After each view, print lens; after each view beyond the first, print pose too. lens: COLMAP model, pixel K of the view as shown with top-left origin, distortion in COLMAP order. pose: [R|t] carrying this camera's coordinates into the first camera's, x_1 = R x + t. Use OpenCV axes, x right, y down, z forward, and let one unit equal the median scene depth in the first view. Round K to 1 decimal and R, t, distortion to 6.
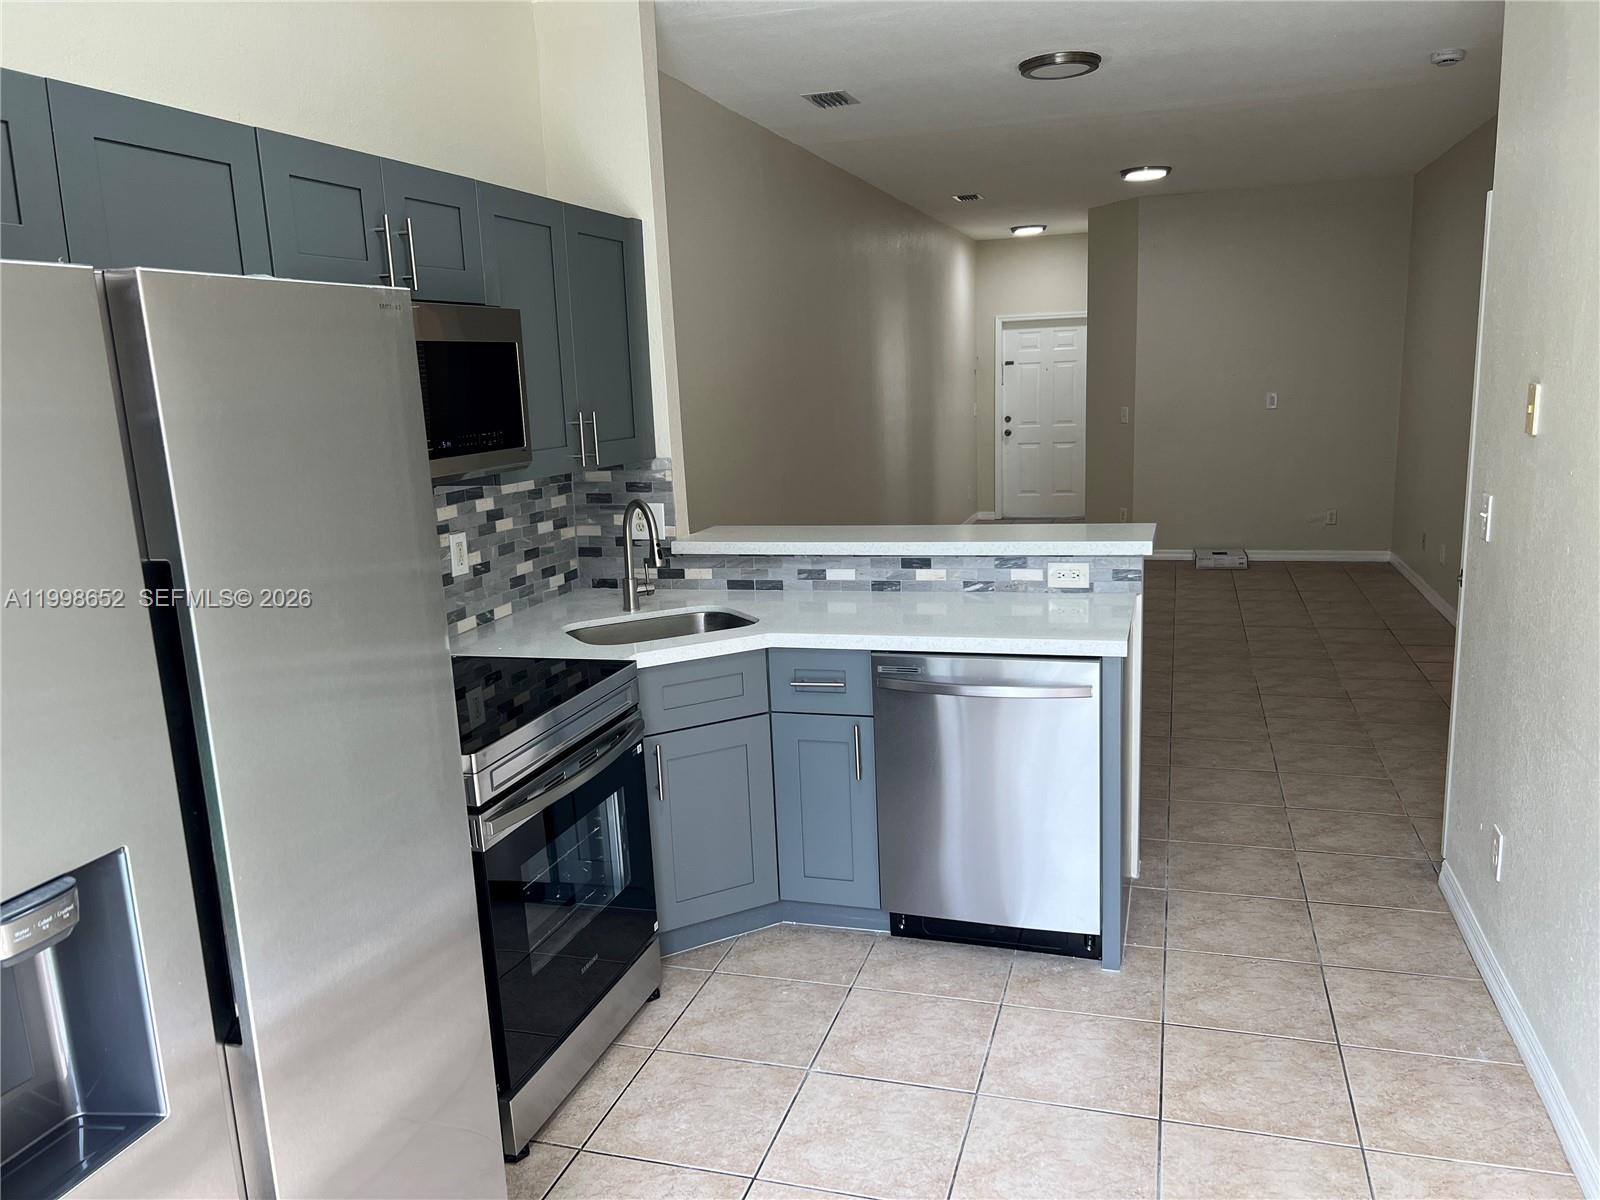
lens RADIAL K [[1218.2, 0, 800.3], [0, 1218.2, 598.6], [0, 0, 1]] dist [0.037583, -0.035104]
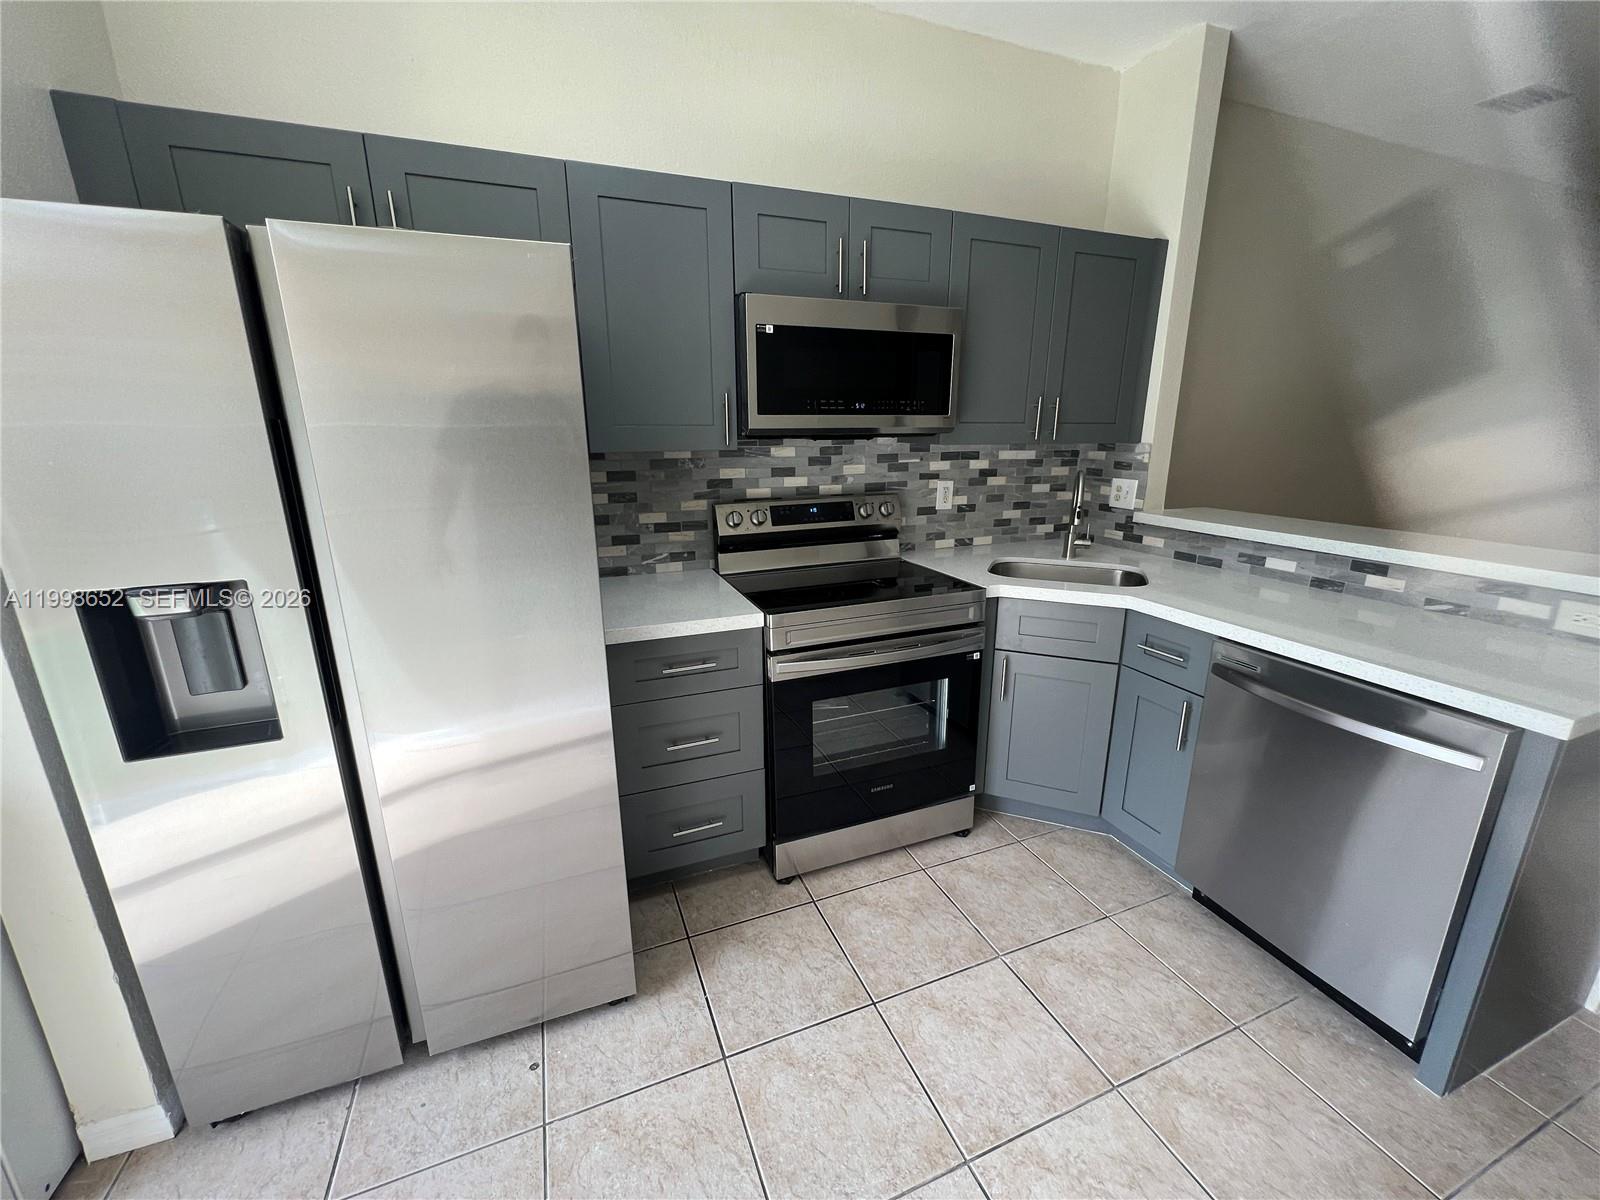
lens RADIAL K [[643.8, 0, 796.9], [0, 643.8, 599.8], [0, 0, 1]] dist [-0.002412, 0.000502]
pose [[0.624384, 0.242203, -0.742618, 0.212233], [-0.165721, 0.970145, 0.177074, -0.021497], [0.763335, 0.012505, 0.645882, 0.359233]]
